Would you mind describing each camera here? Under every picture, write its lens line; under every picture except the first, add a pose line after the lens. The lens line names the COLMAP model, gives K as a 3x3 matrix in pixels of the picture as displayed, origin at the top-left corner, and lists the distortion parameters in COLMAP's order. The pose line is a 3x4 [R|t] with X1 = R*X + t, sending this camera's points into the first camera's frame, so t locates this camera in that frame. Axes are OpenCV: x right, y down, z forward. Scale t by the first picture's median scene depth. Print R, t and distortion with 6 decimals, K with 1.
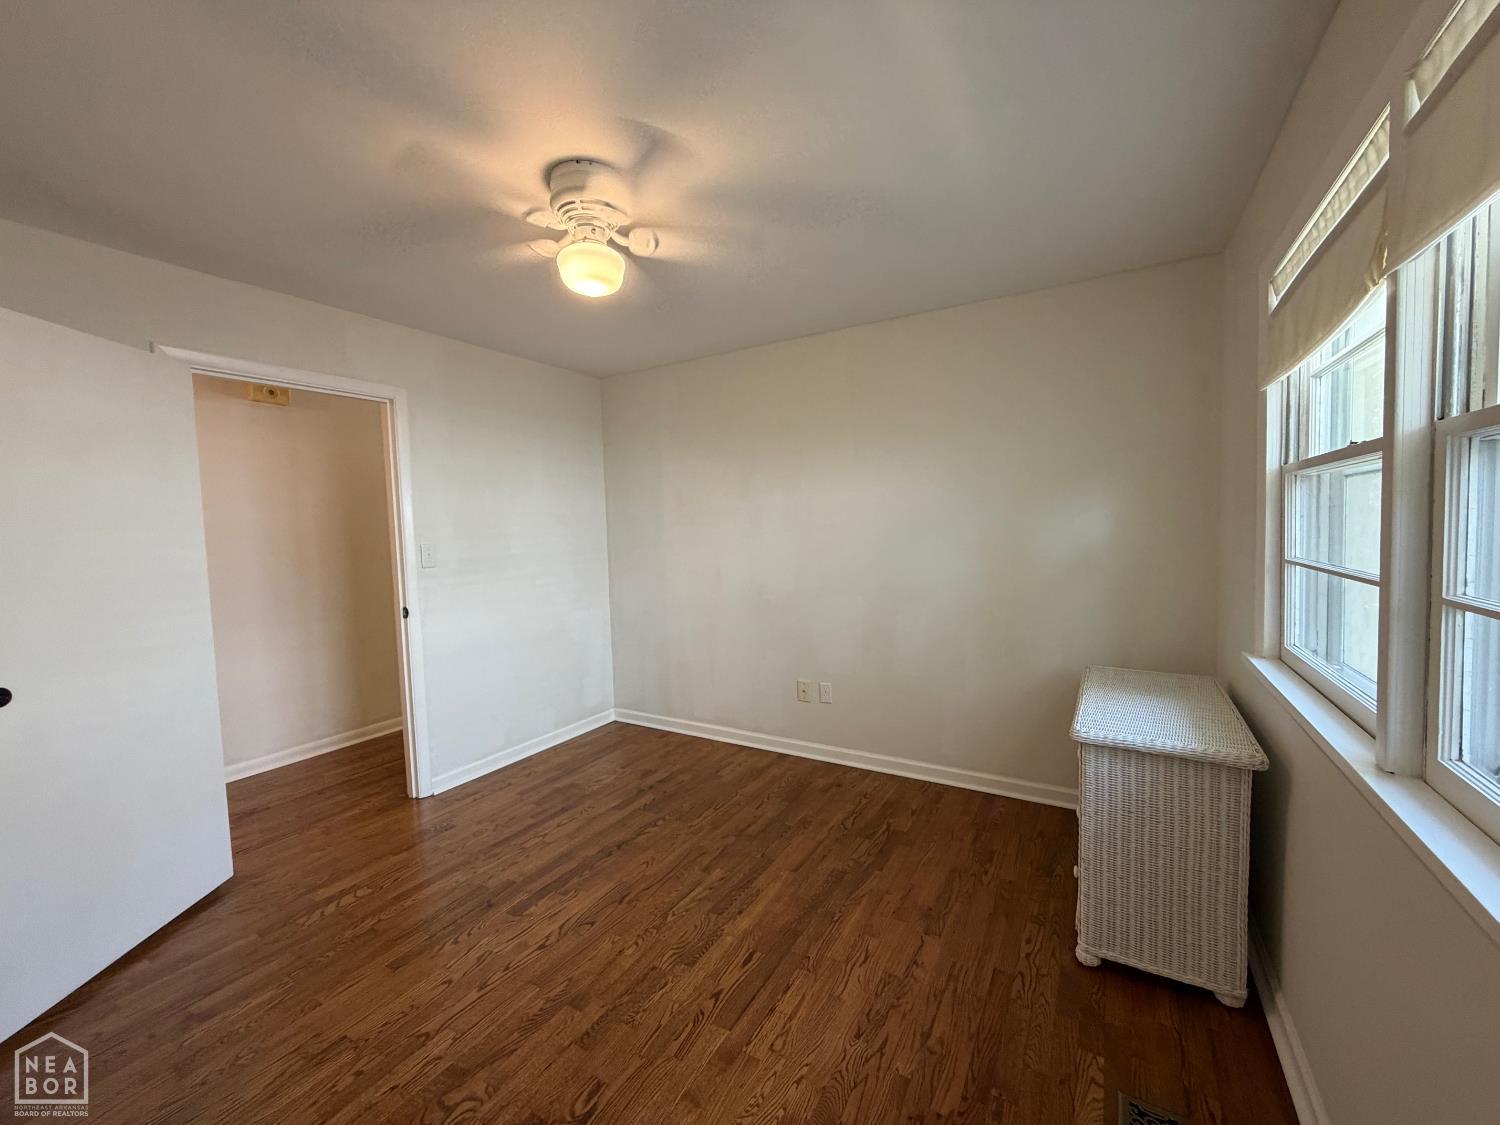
lens RADIAL K [[598.1, 0, 744.7], [0, 598.1, 562.9], [0, 0, 1]] dist [-0.001992, 0.000044]
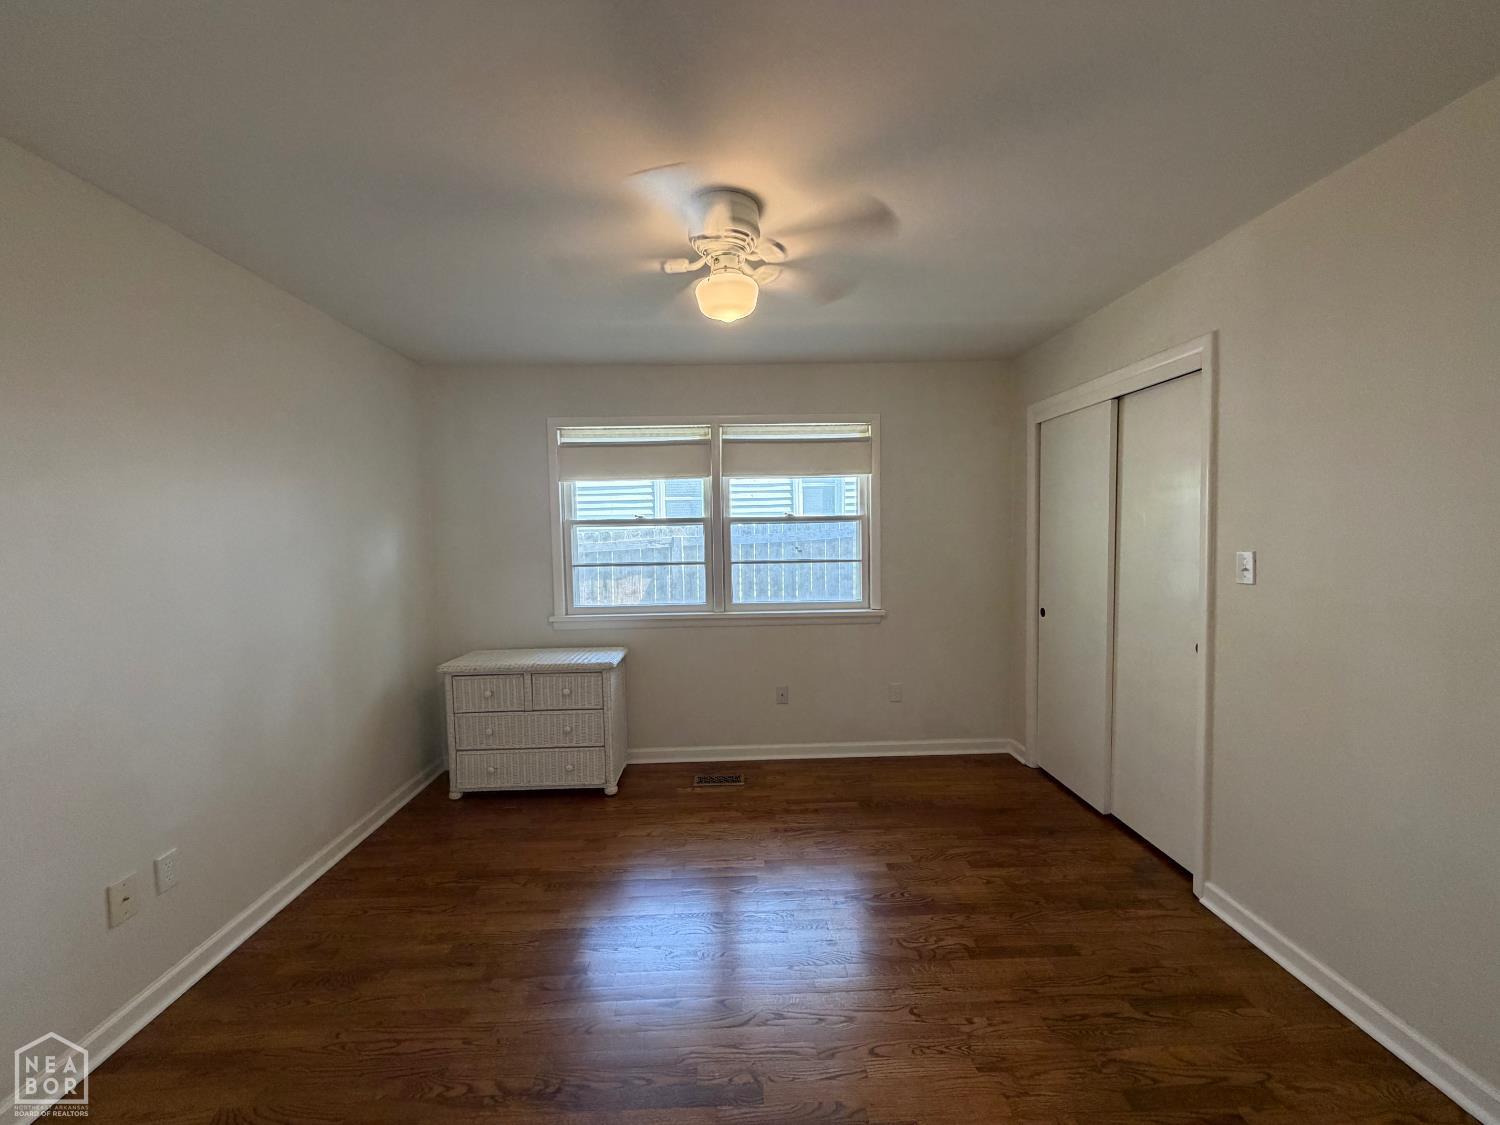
lens RADIAL K [[598.1, 0, 744.7], [0, 598.1, 562.9], [0, 0, 1]] dist [-0.001992, 0.000044]
pose [[-0.539205, -0.013244, 0.842071, -0.767921], [0.080690, 0.994464, 0.067309, -0.069394], [-0.838300, 0.104240, -0.535151, 1.057146]]
